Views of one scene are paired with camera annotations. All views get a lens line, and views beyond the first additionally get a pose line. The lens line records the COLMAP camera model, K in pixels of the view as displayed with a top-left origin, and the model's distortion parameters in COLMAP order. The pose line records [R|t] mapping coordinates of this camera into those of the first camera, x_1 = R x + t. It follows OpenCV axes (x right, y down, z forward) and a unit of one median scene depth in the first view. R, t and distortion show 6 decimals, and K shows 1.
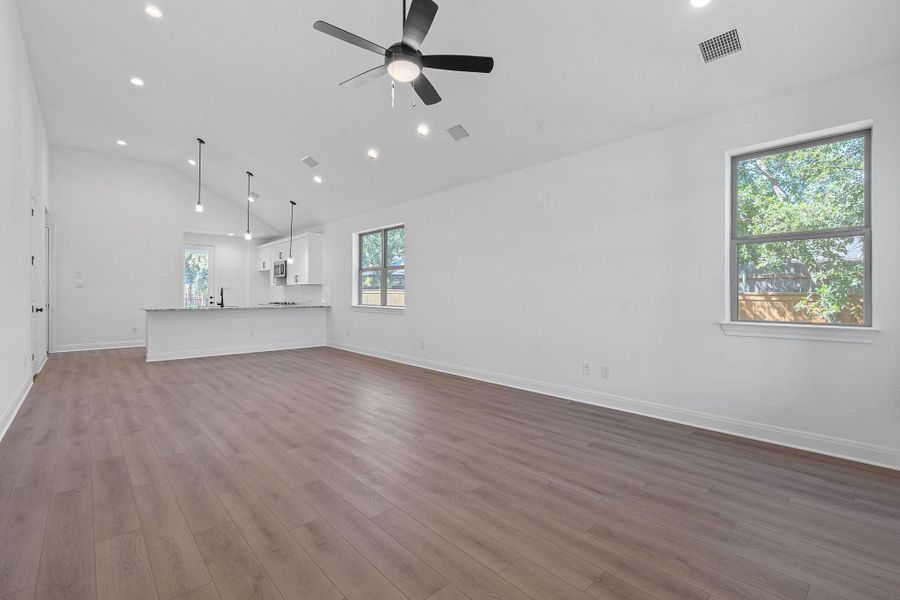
lens RADIAL K [[406.8, 0, 445.0], [0, 406.8, 294.7], [0, 0, 1]] dist [0.002207, 0.000210]
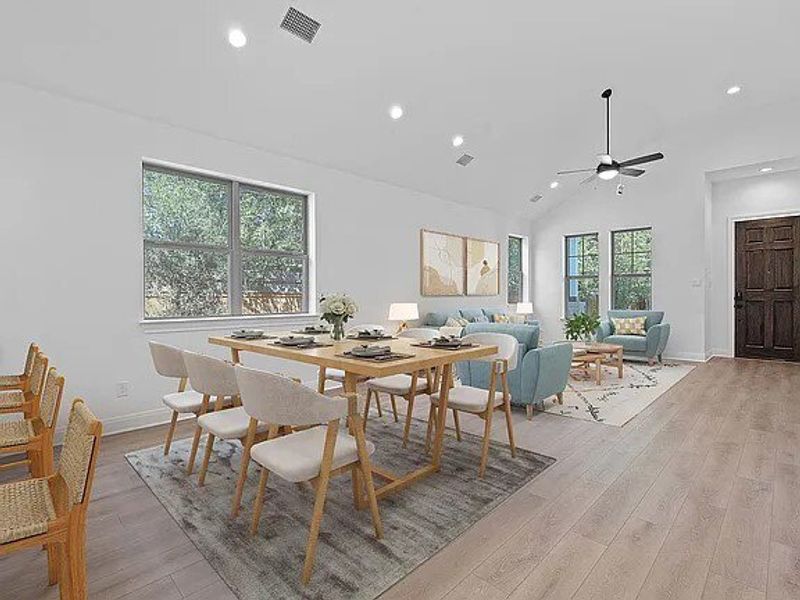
lens RADIAL K [[395.9, 0, 400.5], [0, 395.9, 296.0], [0, 0, 1]] dist [-0.004138, -0.000109]
pose [[-0.069153, -0.009770, 0.997558, -0.942636], [0.006162, 0.999929, 0.010220, -0.006280], [-0.997587, 0.006853, -0.069088, 1.059450]]
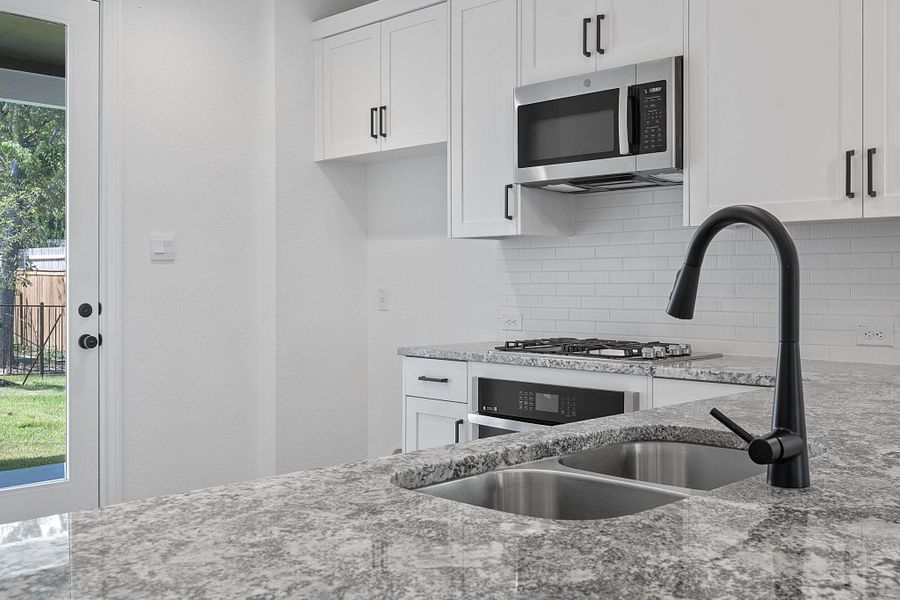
lens RADIAL K [[925.9, 0, 450.0], [0, 925.9, 300.0], [0, 0, 1]] dist [0.004437, 0.006575]
pose [[0.997961, -0.005241, 0.063607, -0.837600], [0.004065, 0.999819, 0.018604, -0.006681], [-0.063693, -0.018308, 0.997802, 1.143766]]
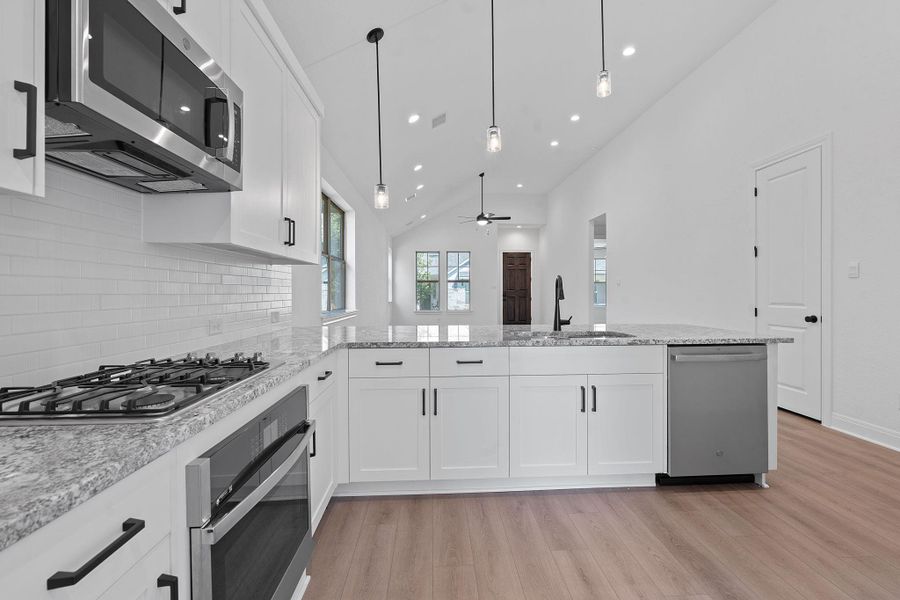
lens RADIAL K [[398.7, 0, 451.0], [0, 398.7, 293.0], [0, 0, 1]] dist [-0.007330, -0.000025]
pose [[-0.778172, -0.002016, 0.628048, -0.947361], [0.002049, 0.999981, 0.005749, -0.007318], [-0.628048, 0.005761, -0.778153, 1.817219]]
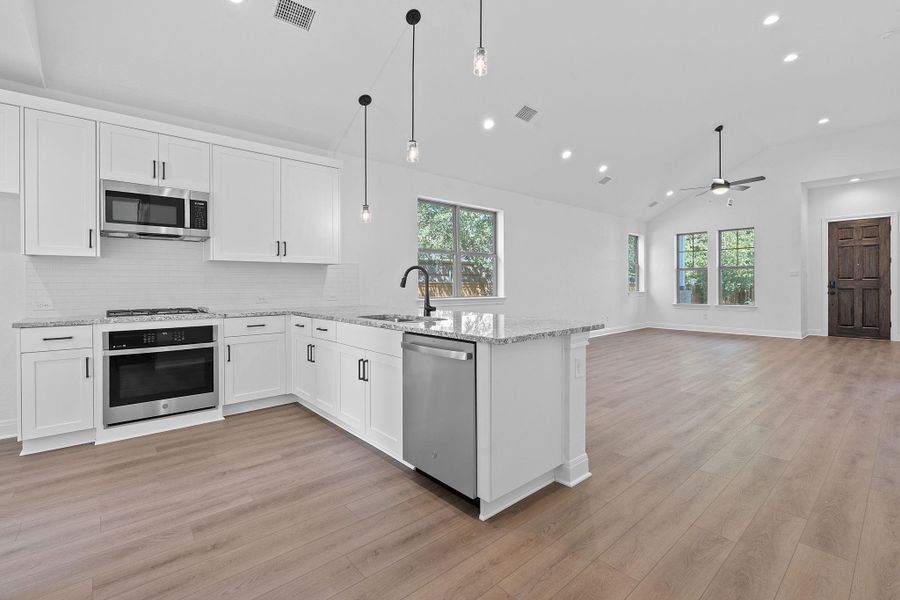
lens RADIAL K [[398.0, 0, 449.0], [0, 398.0, 286.3], [0, 0, 1]] dist [-0.004041, -0.000594]
pose [[0.012791, -0.008668, 0.999881, -1.273776], [0.006410, 0.999943, 0.008587, -0.002383], [-0.999898, 0.006299, 0.012846, 1.321468]]
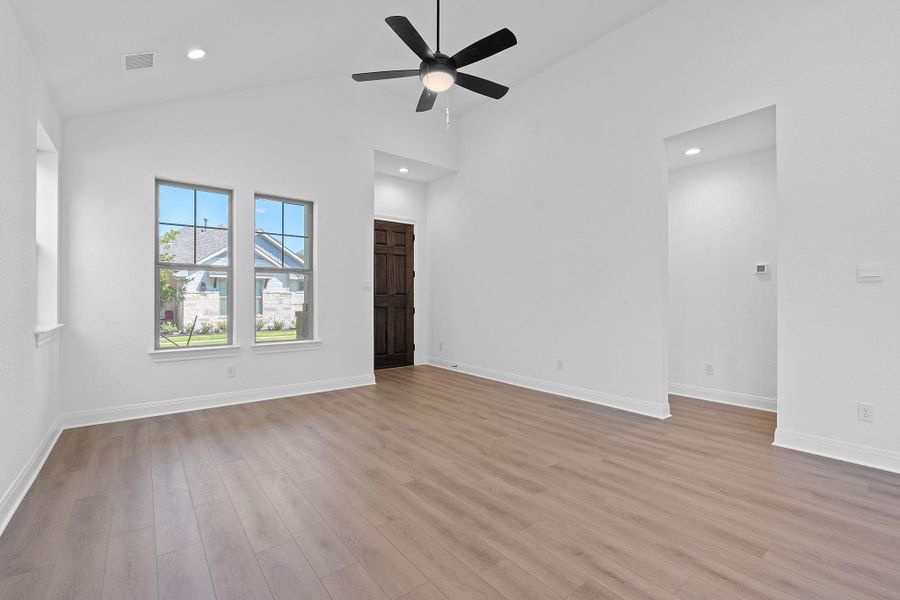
lens RADIAL K [[398.2, 0, 451.3], [0, 398.2, 296.9], [0, 0, 1]] dist [-0.000867, 0.000424]
pose [[-0.998201, -0.004208, 0.059815, -0.100503], [-0.004174, 0.999991, 0.000700, -0.003031], [-0.059817, 0.000449, -0.998209, 1.021909]]
